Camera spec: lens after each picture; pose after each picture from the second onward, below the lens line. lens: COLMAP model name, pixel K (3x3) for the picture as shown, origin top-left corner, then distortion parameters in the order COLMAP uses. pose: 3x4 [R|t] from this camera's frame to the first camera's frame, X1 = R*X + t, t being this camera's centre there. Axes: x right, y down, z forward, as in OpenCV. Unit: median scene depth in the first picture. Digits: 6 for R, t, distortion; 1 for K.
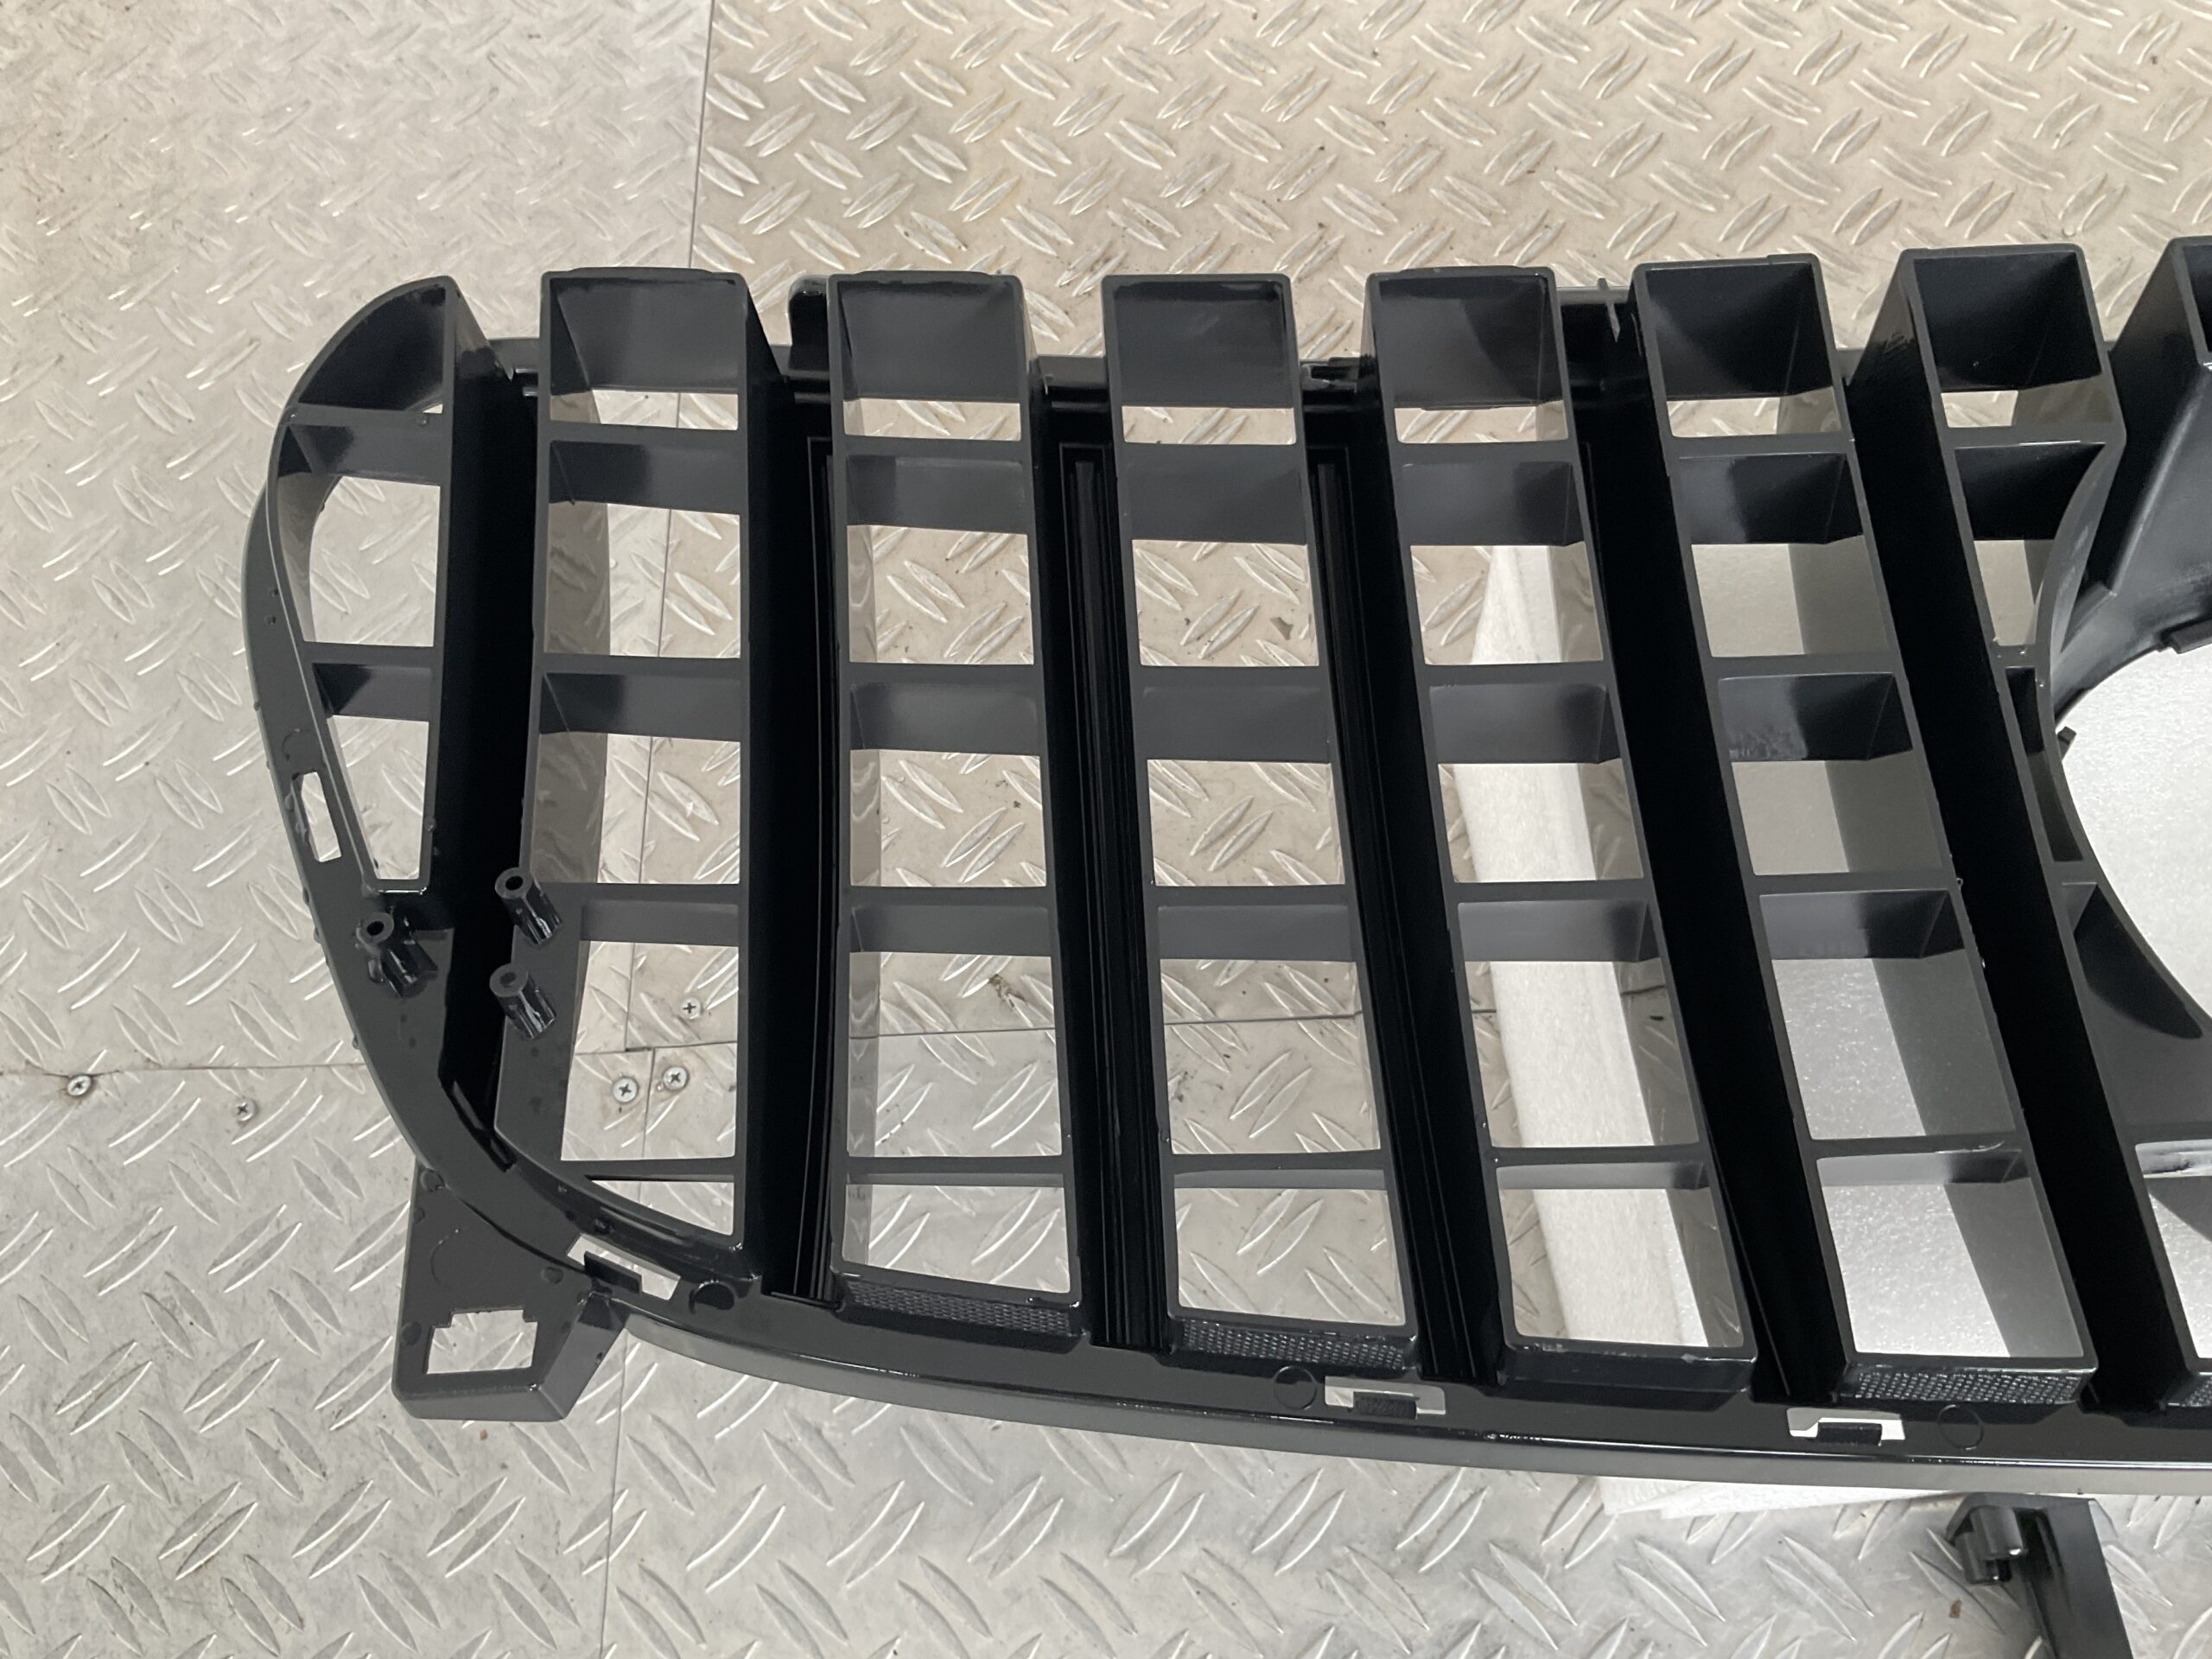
lens RADIAL K [[1876.3, 0, 1106.3], [0, 1876.3, 825.3], [0, 0, 1]] dist [-0.003055, -0.022521]
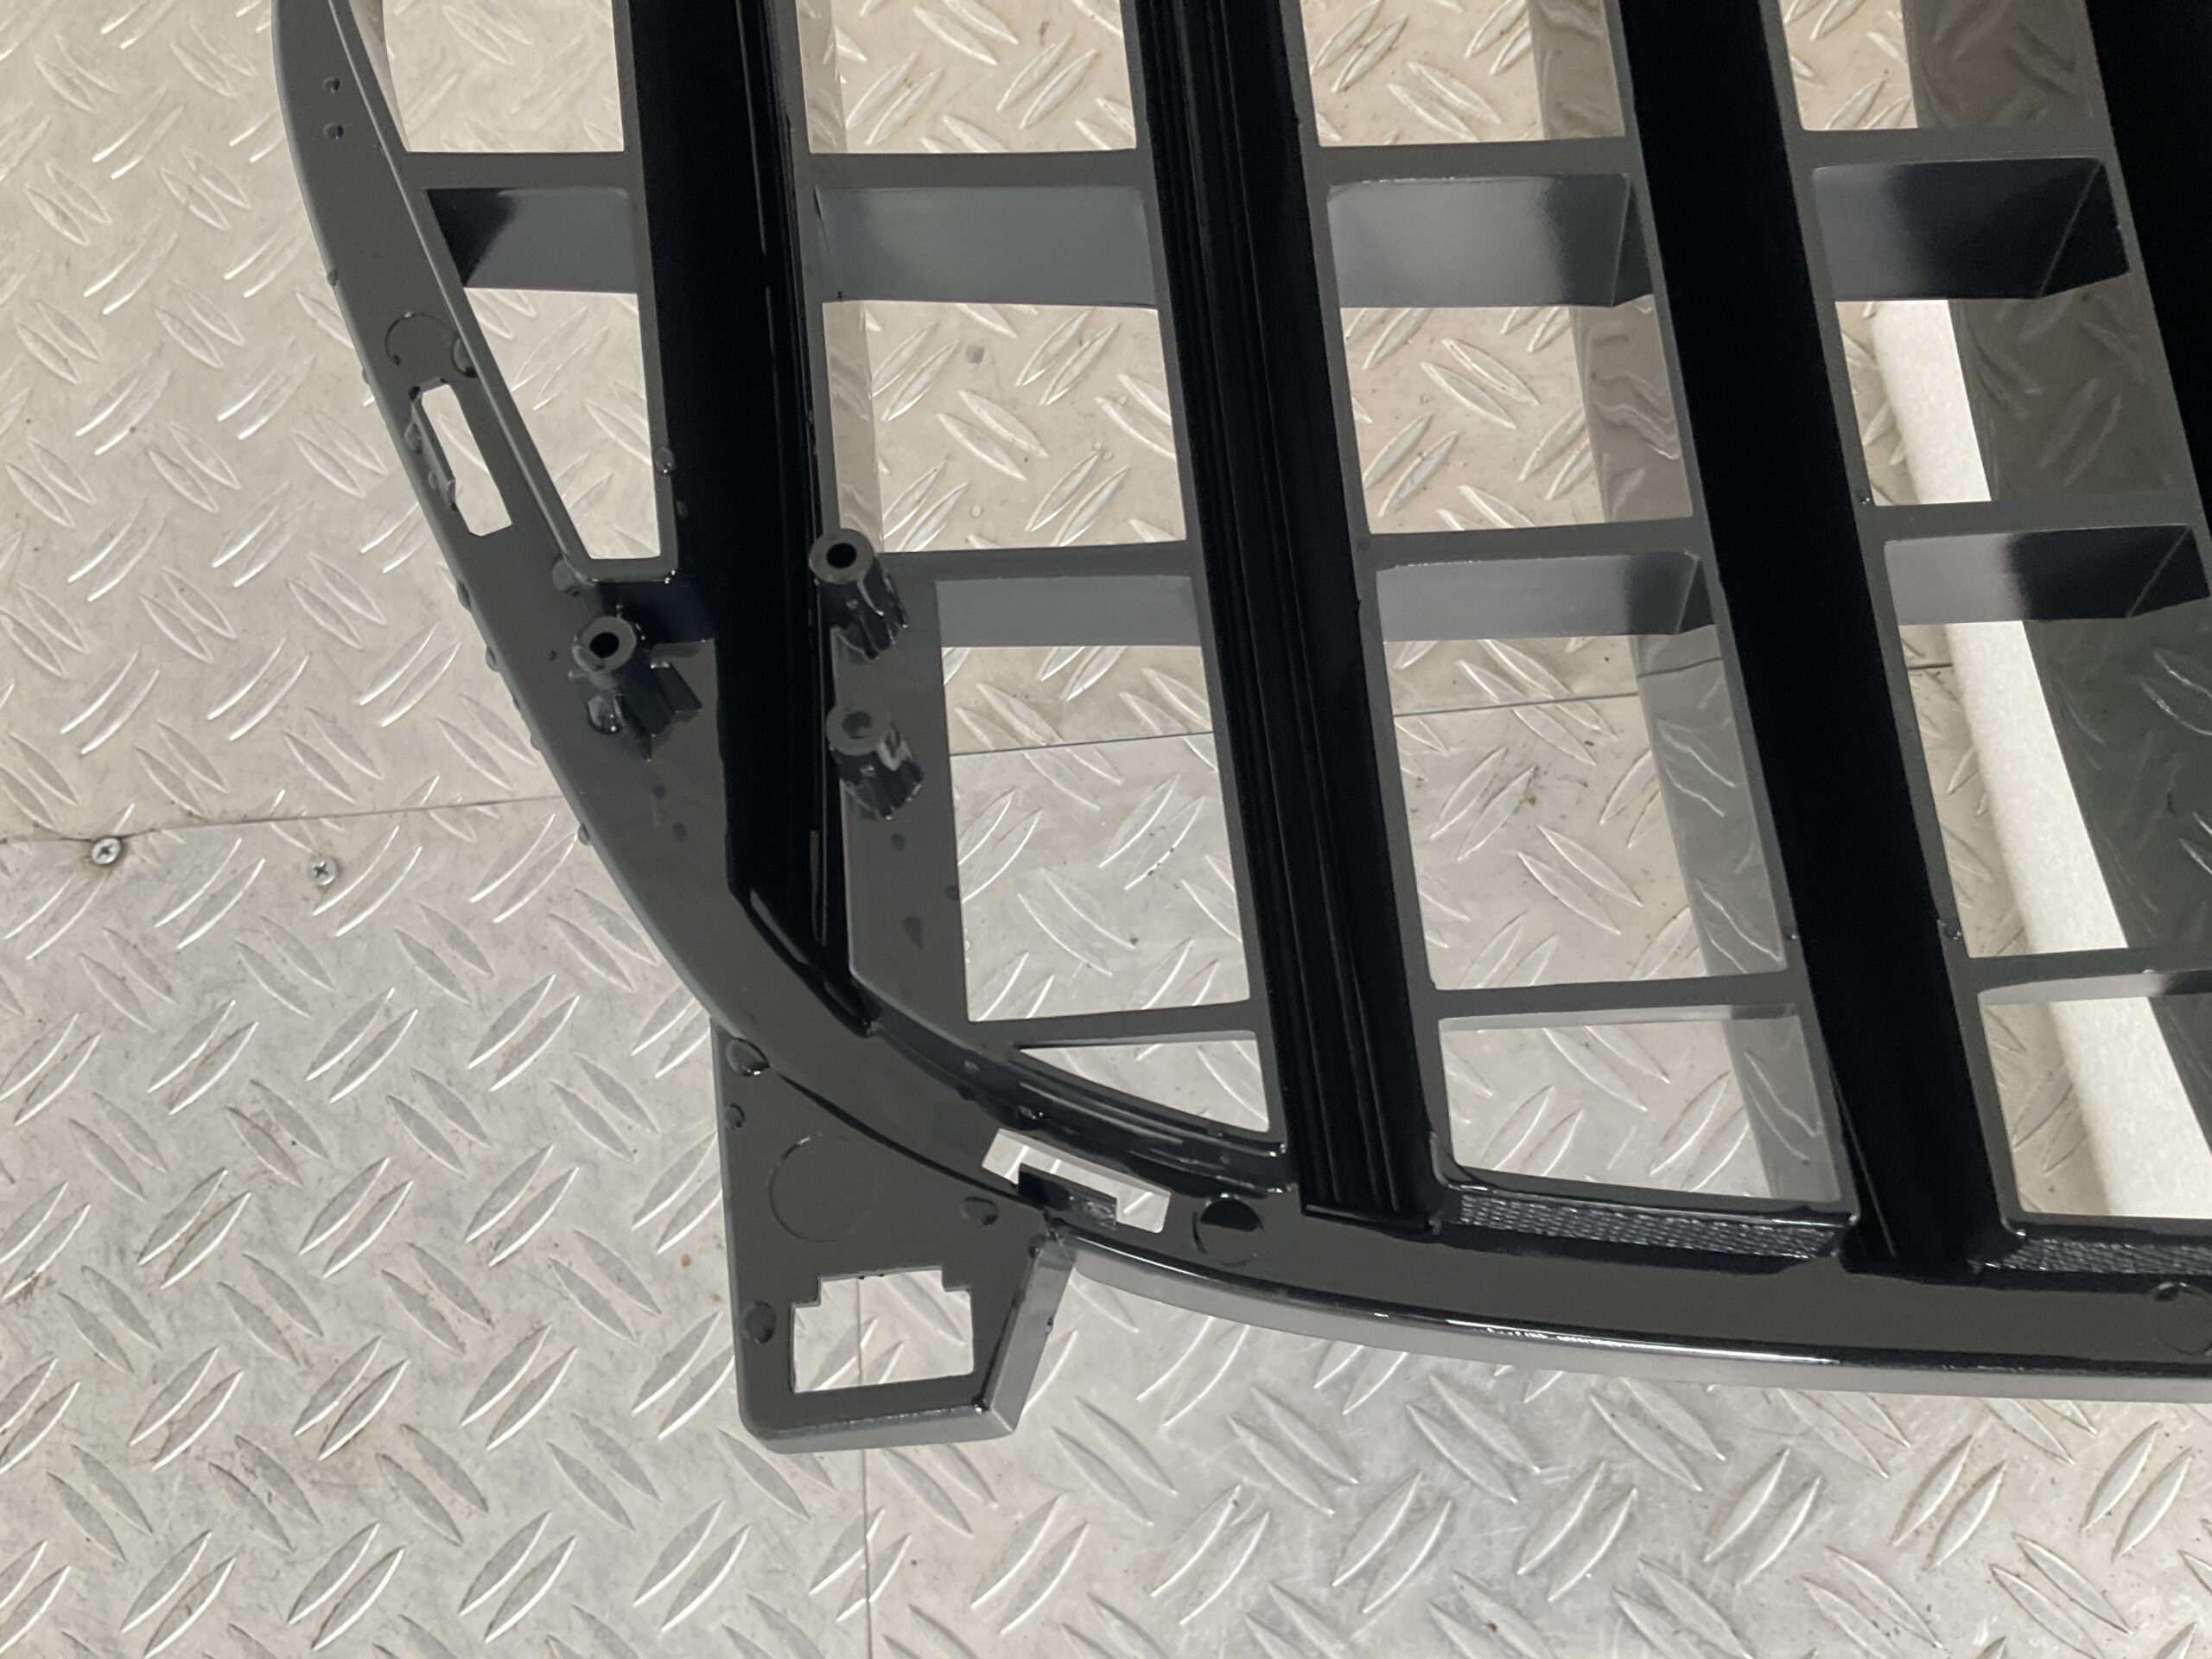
lens RADIAL K [[1874.8, 0, 1114.2], [0, 1874.8, 817.2], [0, 0, 1]] dist [0.083176, -0.180019]
pose [[0.998526, -0.054163, -0.003579, -0.136171], [0.053924, 0.982263, 0.179585, 0.006436], [-0.006211, -0.179513, 0.983736, 0.242093]]
